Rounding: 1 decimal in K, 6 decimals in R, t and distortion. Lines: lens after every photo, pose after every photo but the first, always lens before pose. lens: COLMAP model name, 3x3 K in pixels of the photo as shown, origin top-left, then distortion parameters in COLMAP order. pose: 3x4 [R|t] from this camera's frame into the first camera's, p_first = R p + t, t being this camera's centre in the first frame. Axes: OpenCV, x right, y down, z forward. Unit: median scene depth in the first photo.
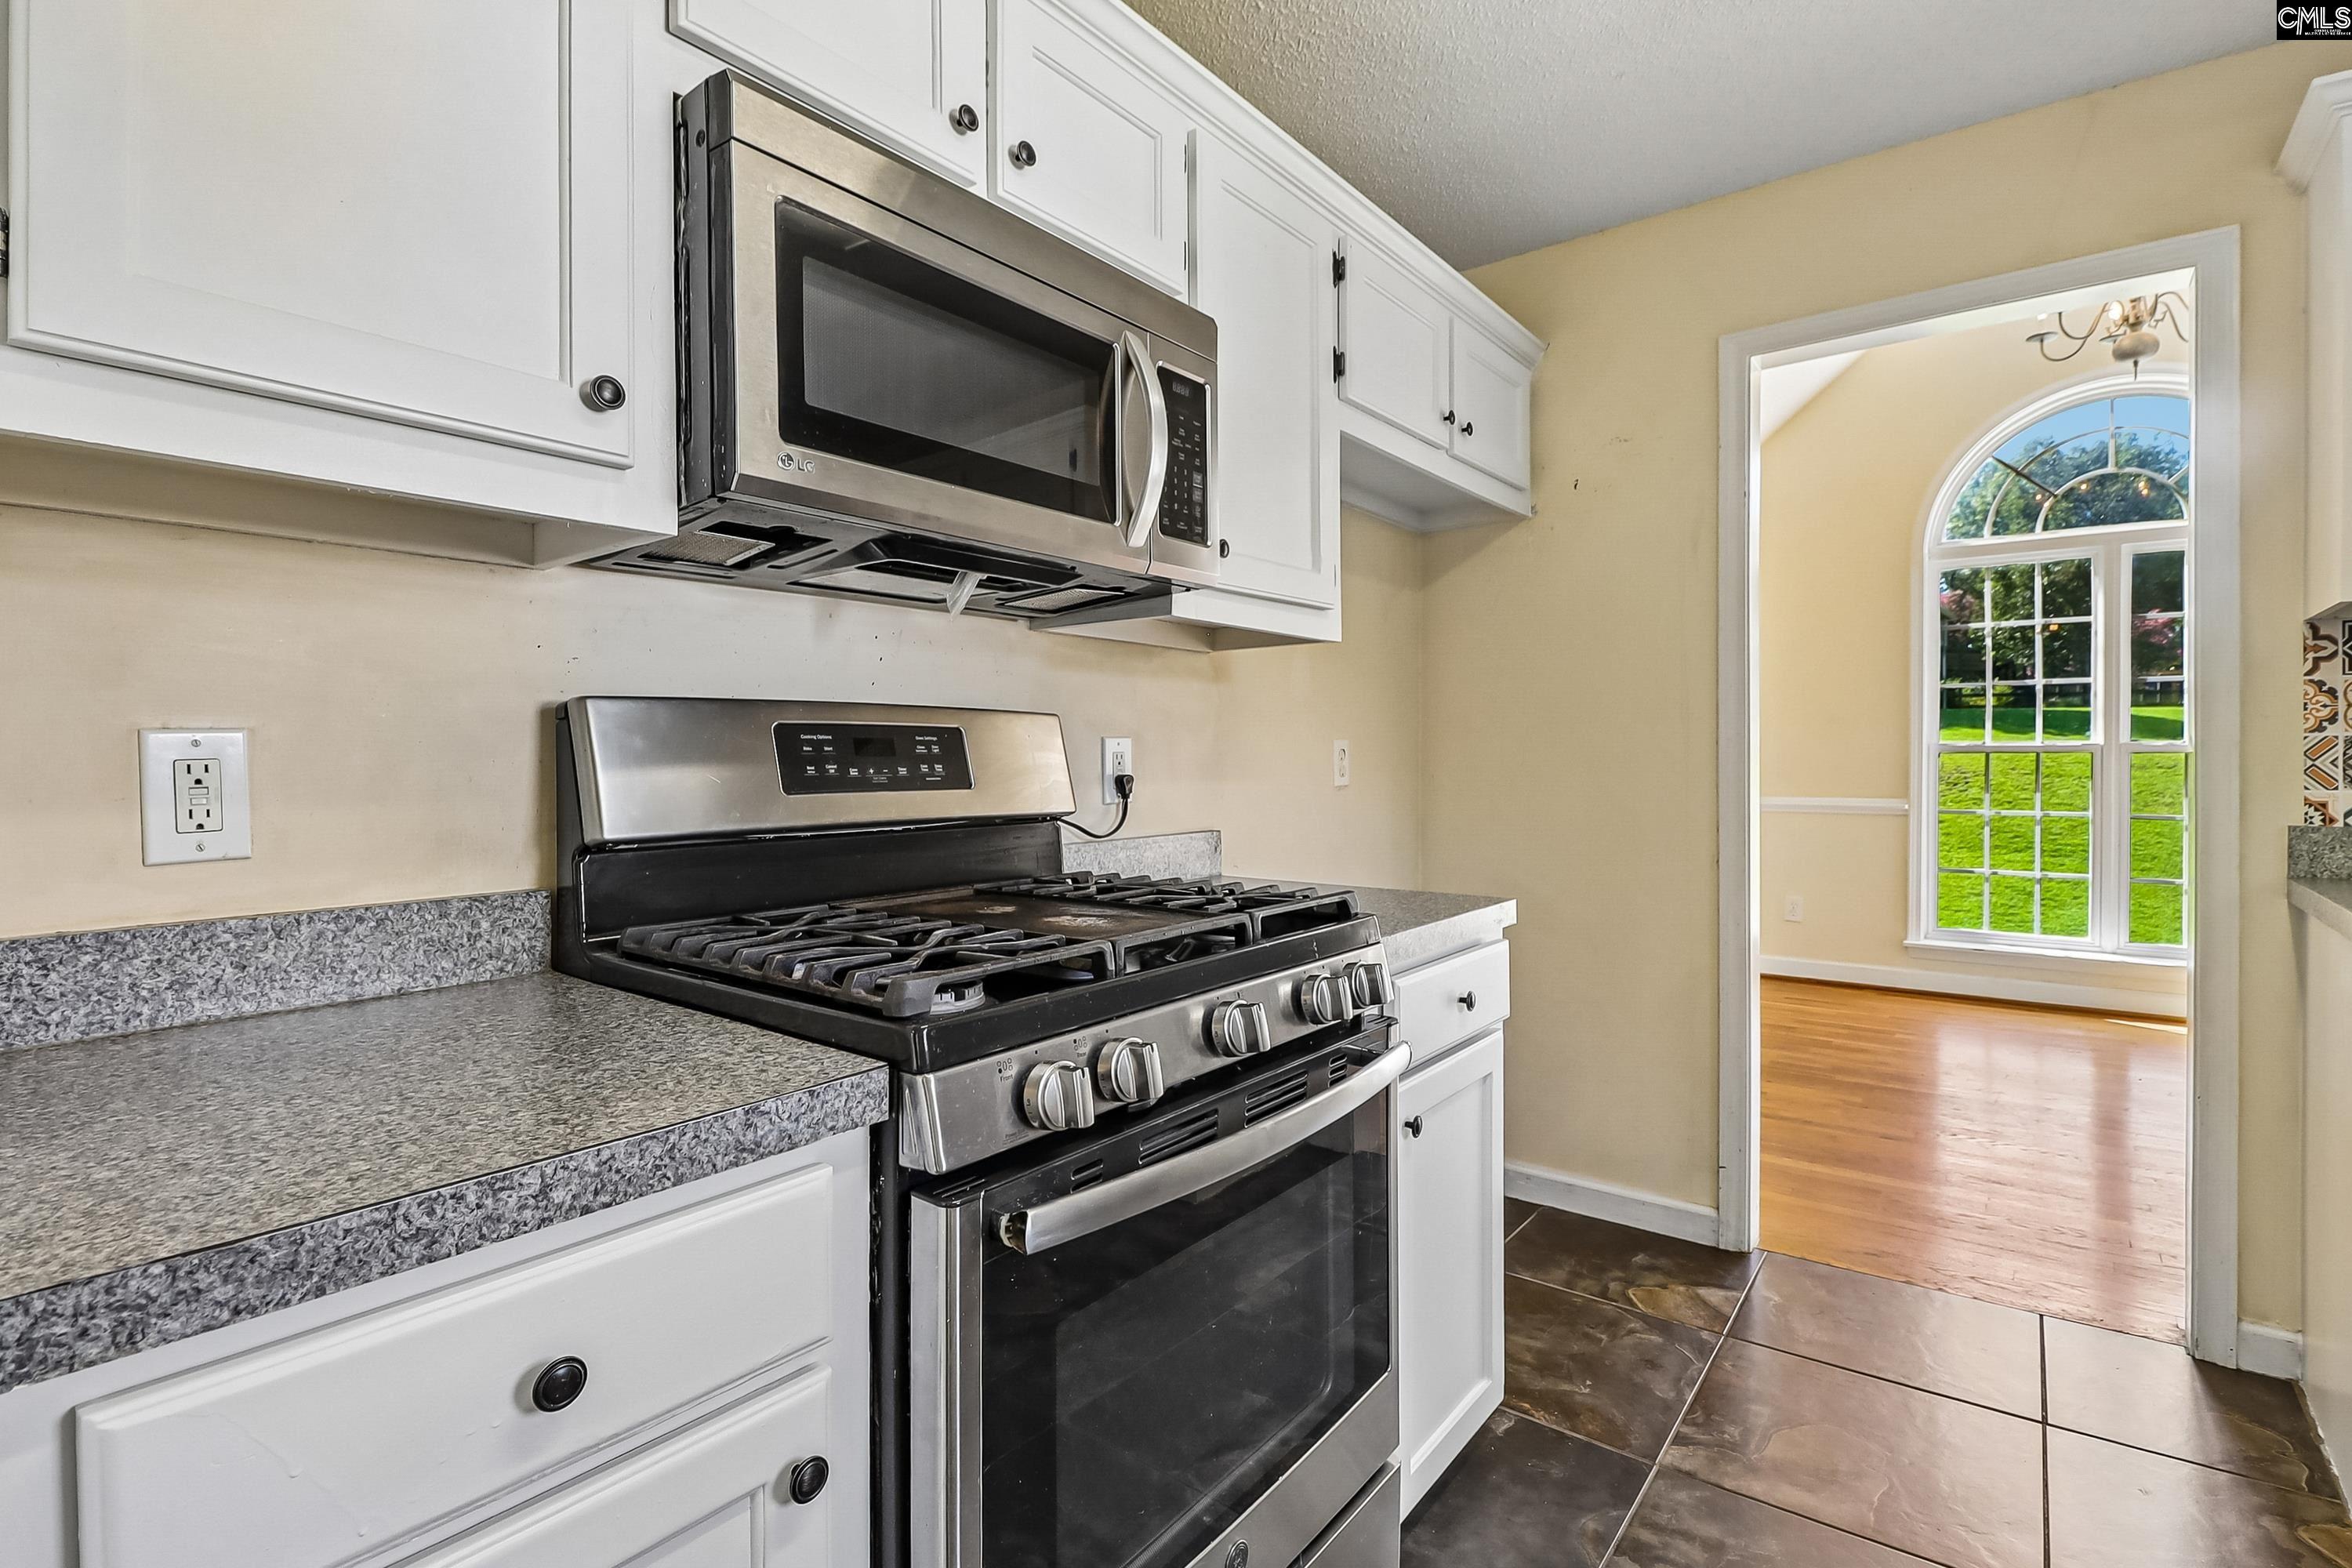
lens RADIAL K [[1100.0, 0, 1171.6], [0, 1100.0, 774.2], [0, 0, 1]] dist [-0.001389, -0.010590]
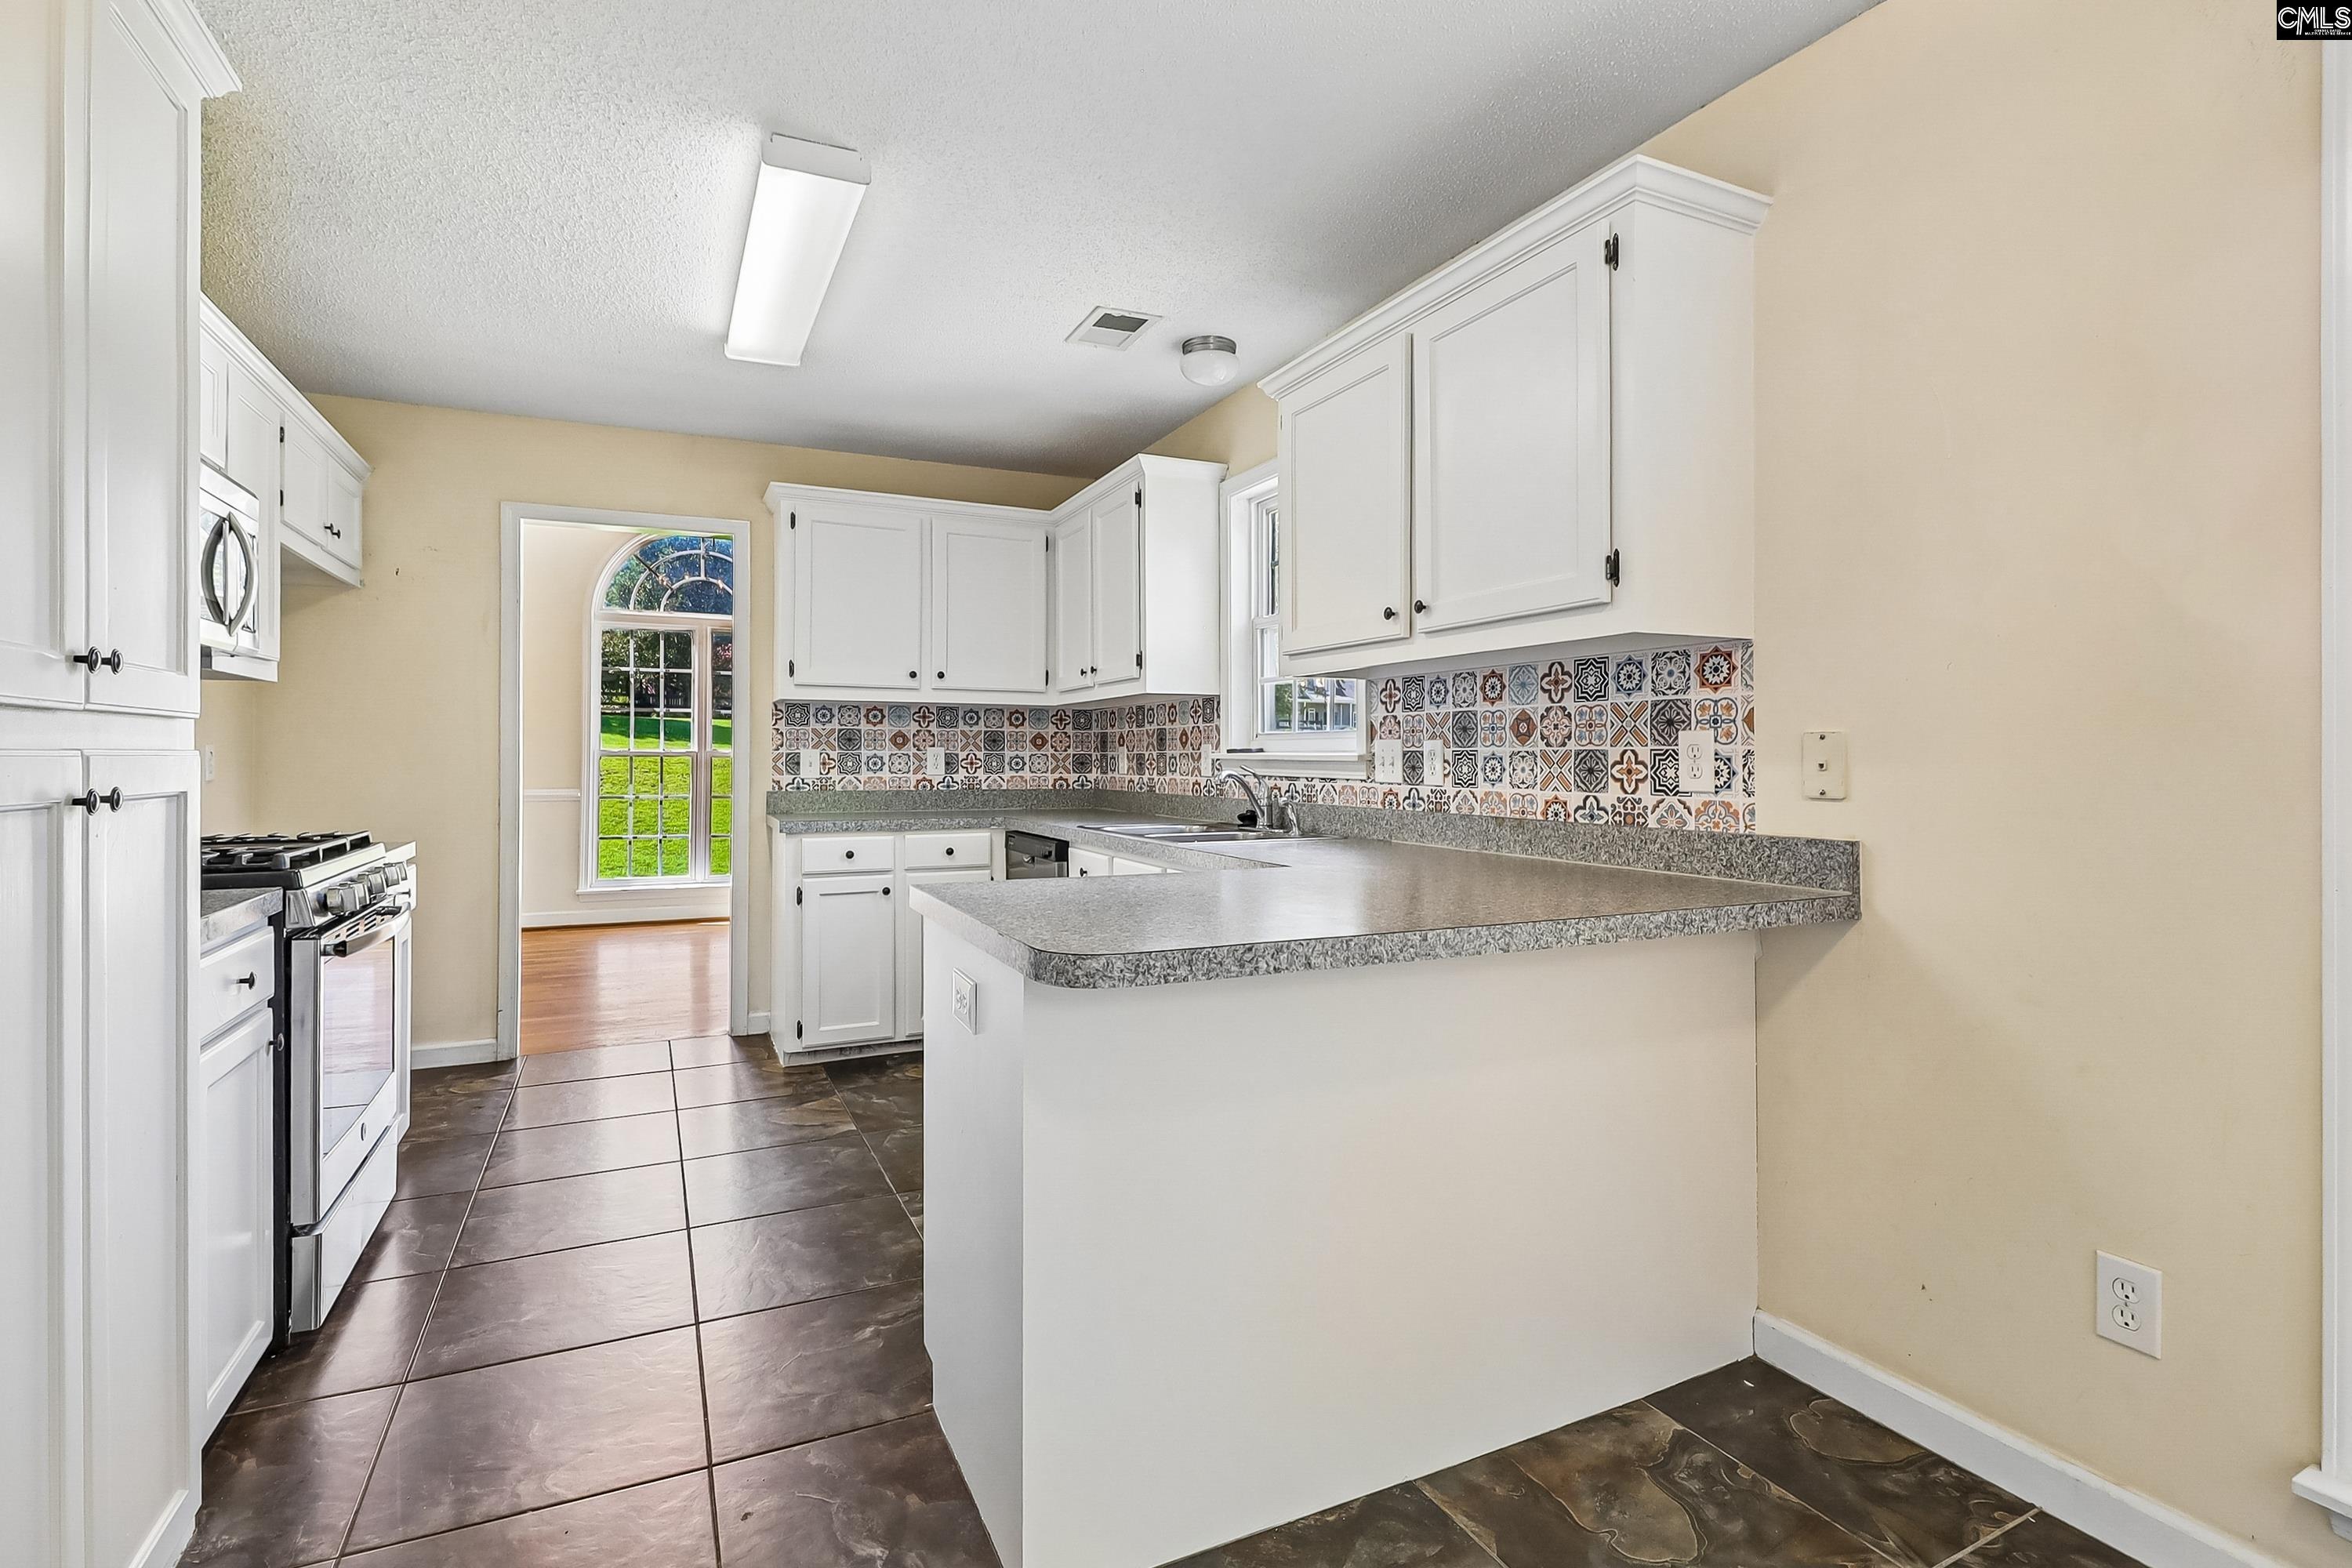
lens RADIAL K [[1100.0, 0, 1166.9], [0, 1100.0, 742.3], [0, 0, 1]] dist [-0.001389, -0.010590]
pose [[0.445669, 0.020429, 0.894965, -0.351460], [0.003402, 0.999694, -0.024514, 0.001978], [-0.895191, 0.013969, 0.445463, -0.415601]]
